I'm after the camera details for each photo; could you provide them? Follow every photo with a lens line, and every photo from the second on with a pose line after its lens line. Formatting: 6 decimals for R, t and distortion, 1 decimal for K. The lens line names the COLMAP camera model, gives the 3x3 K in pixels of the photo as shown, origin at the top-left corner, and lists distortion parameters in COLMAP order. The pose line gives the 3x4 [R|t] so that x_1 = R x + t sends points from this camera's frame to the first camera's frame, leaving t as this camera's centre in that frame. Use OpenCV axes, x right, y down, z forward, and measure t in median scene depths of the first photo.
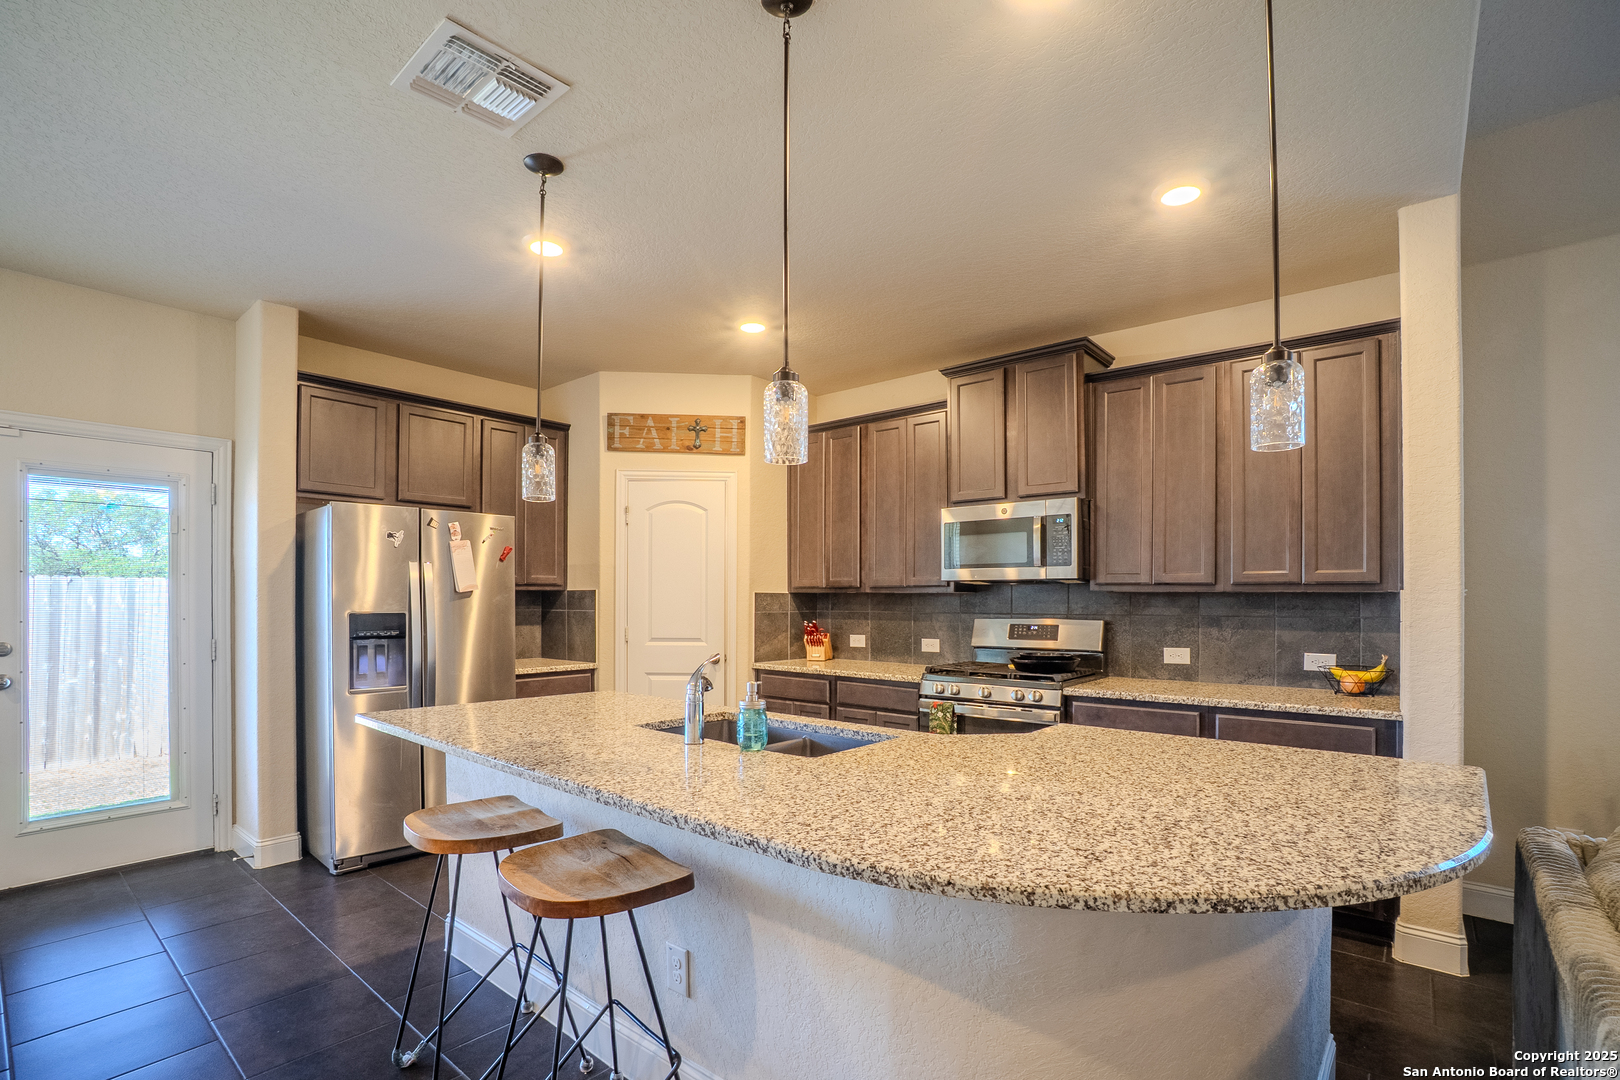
lens RADIAL K [[765.7, 0, 804.6], [0, 765.7, 601.6], [0, 0, 1]] dist [-0.042277, 0.000493]
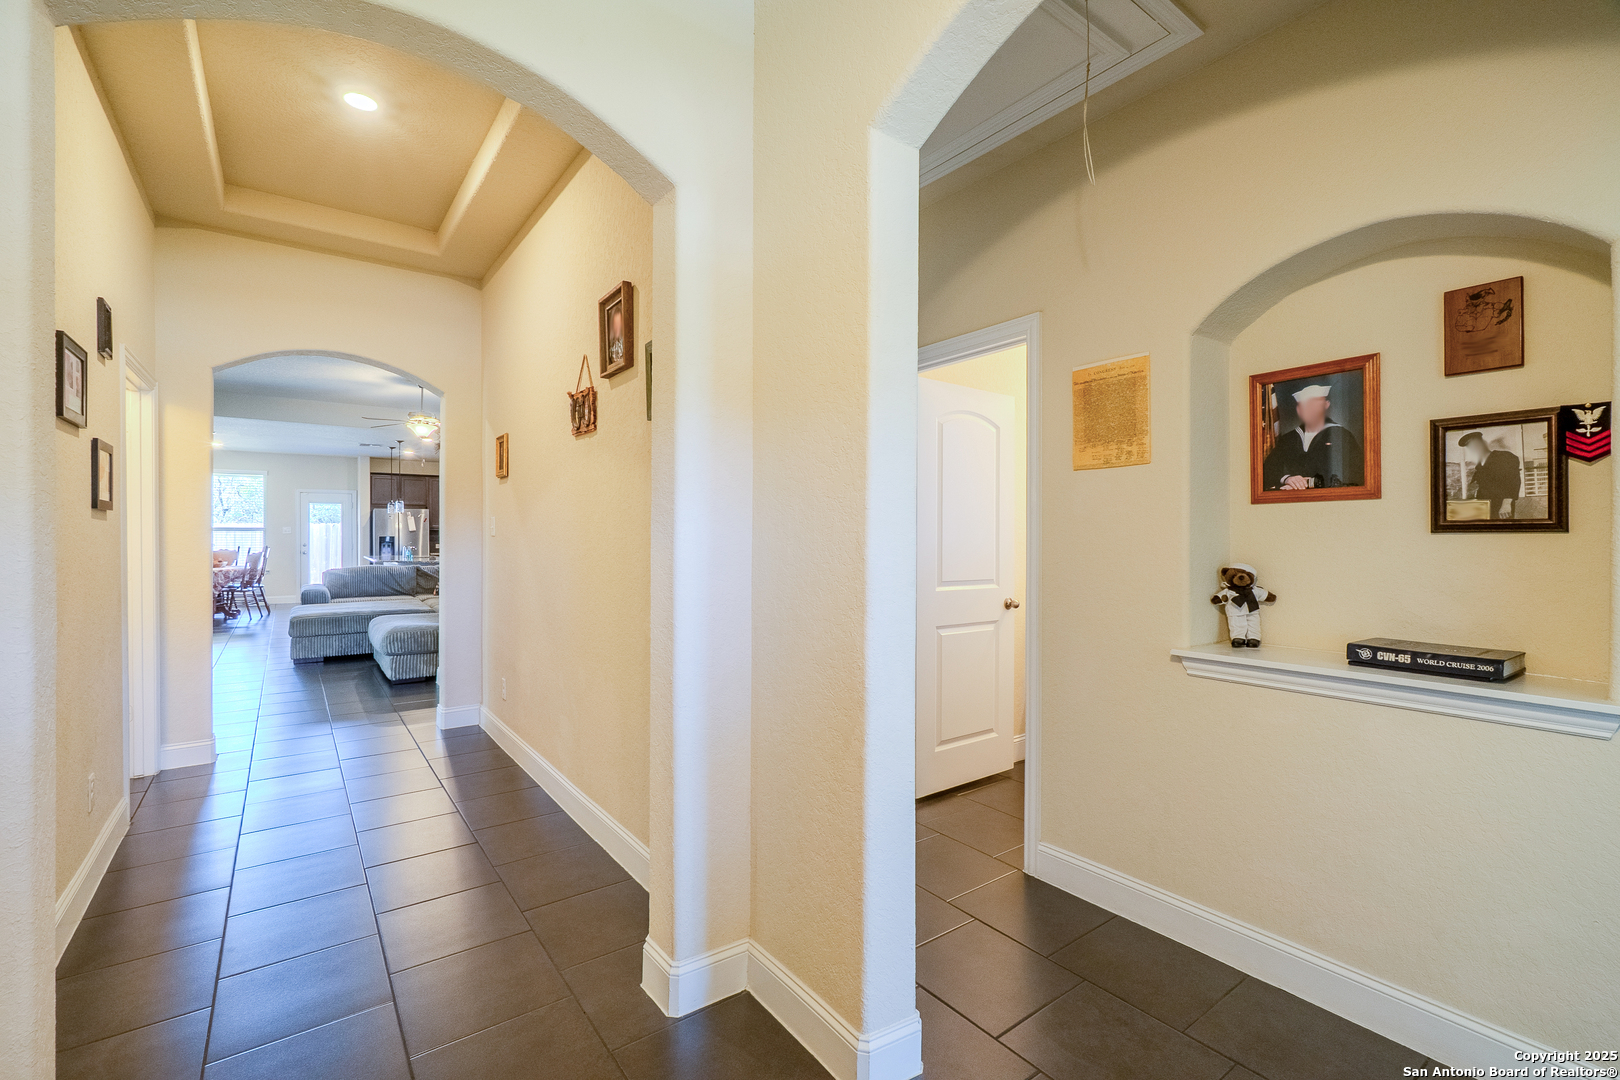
lens RADIAL K [[704.5, 0, 806.5], [0, 704.5, 534.3], [0, 0, 1]] dist [-0.001698, 0.000268]
pose [[0.968655, 0.001145, -0.248407, 1.858969], [-0.001961, 0.999993, -0.003038, 0.008554], [0.248402, 0.003430, 0.968651, -1.508124]]
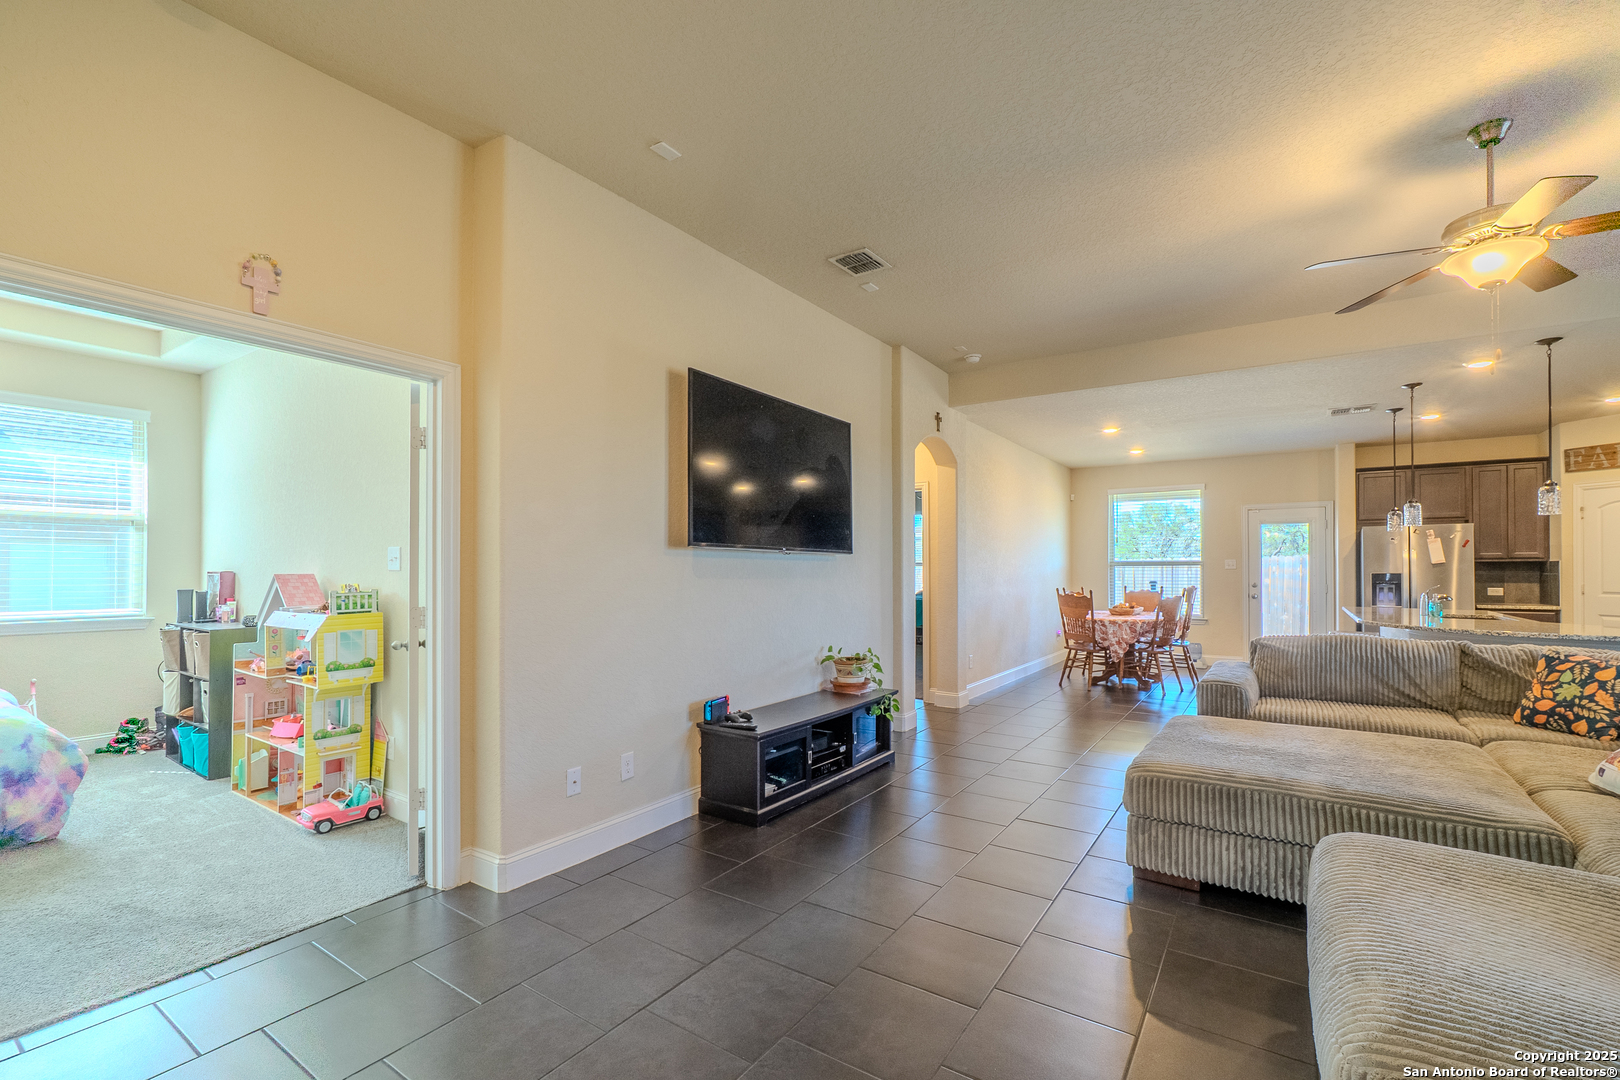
lens RADIAL K [[693.8, 0, 810.9], [0, 693.8, 569.0], [0, 0, 1]] dist [-0.000079, 0.000271]
pose [[0.084879, -0.001506, -0.996390, 1.046501], [-0.000634, 0.999999, -0.001565, 0.005356], [0.996391, 0.000764, 0.084878, -0.687743]]
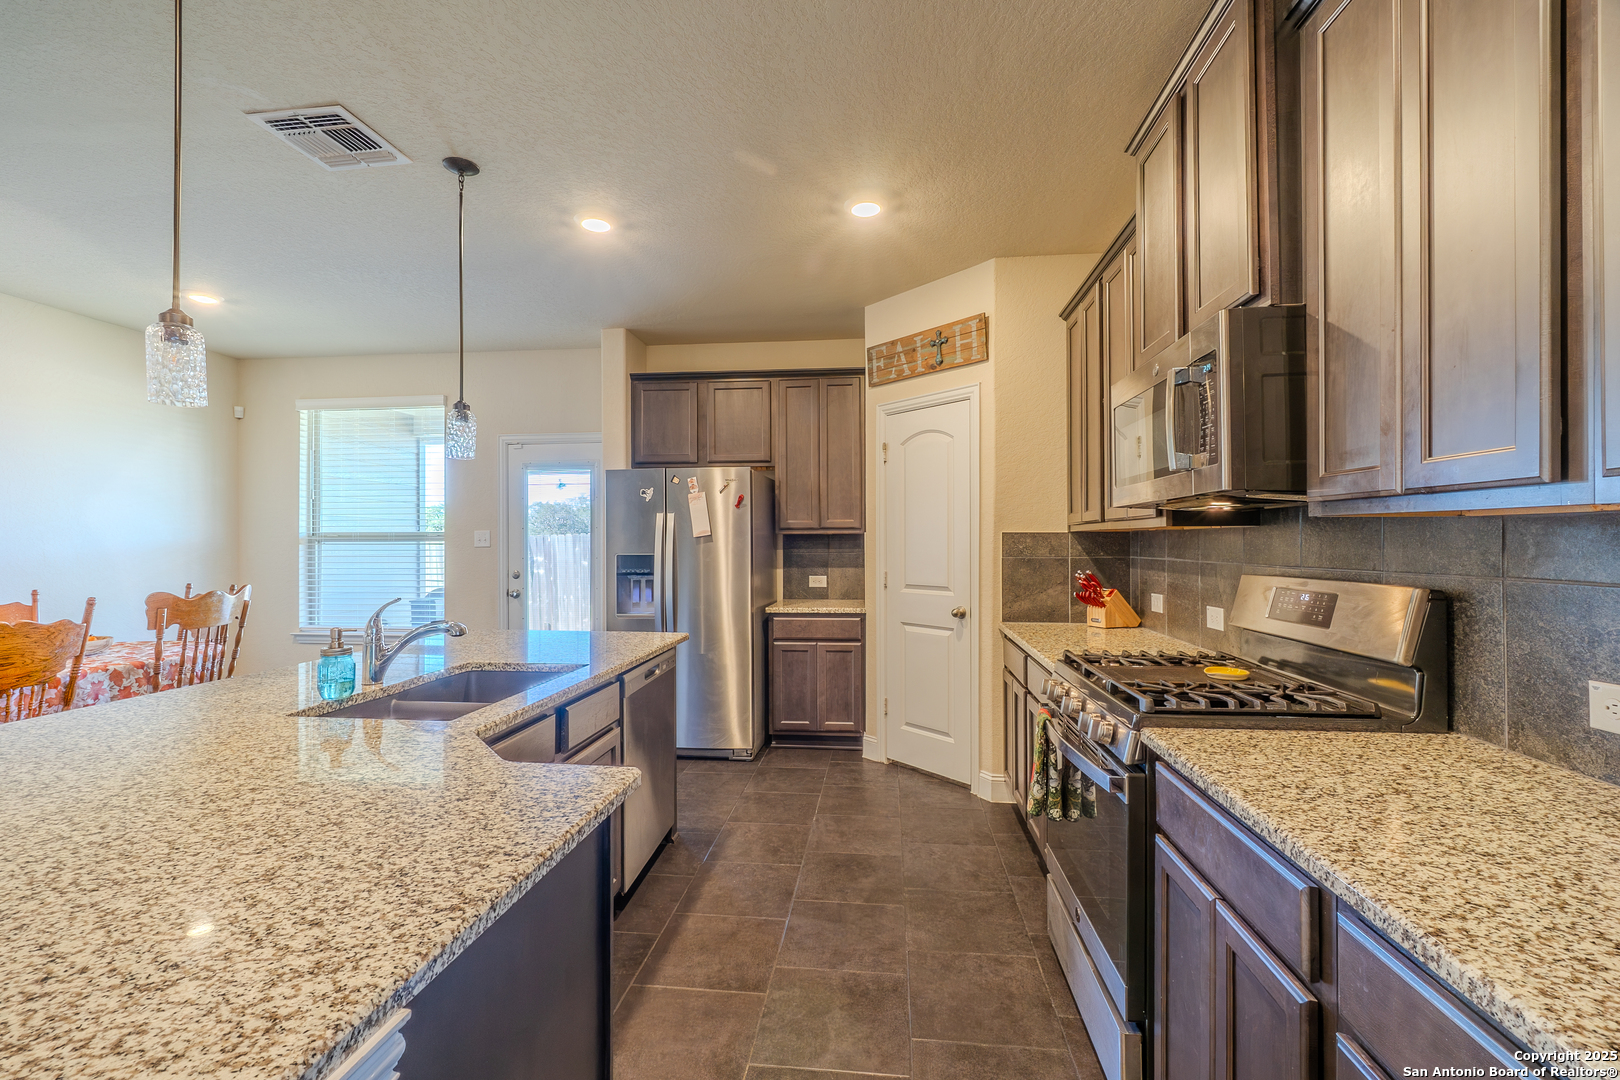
lens RADIAL K [[712.9, 0, 810.0], [0, 712.9, 540.0], [0, 0, 1]] dist [-0.000701, -0.000012]
pose [[0.544002, -0.008107, -0.839045, 0.452249], [0.002426, 0.999964, -0.008089, 0.001267], [0.839080, 0.002365, 0.544002, 0.448012]]
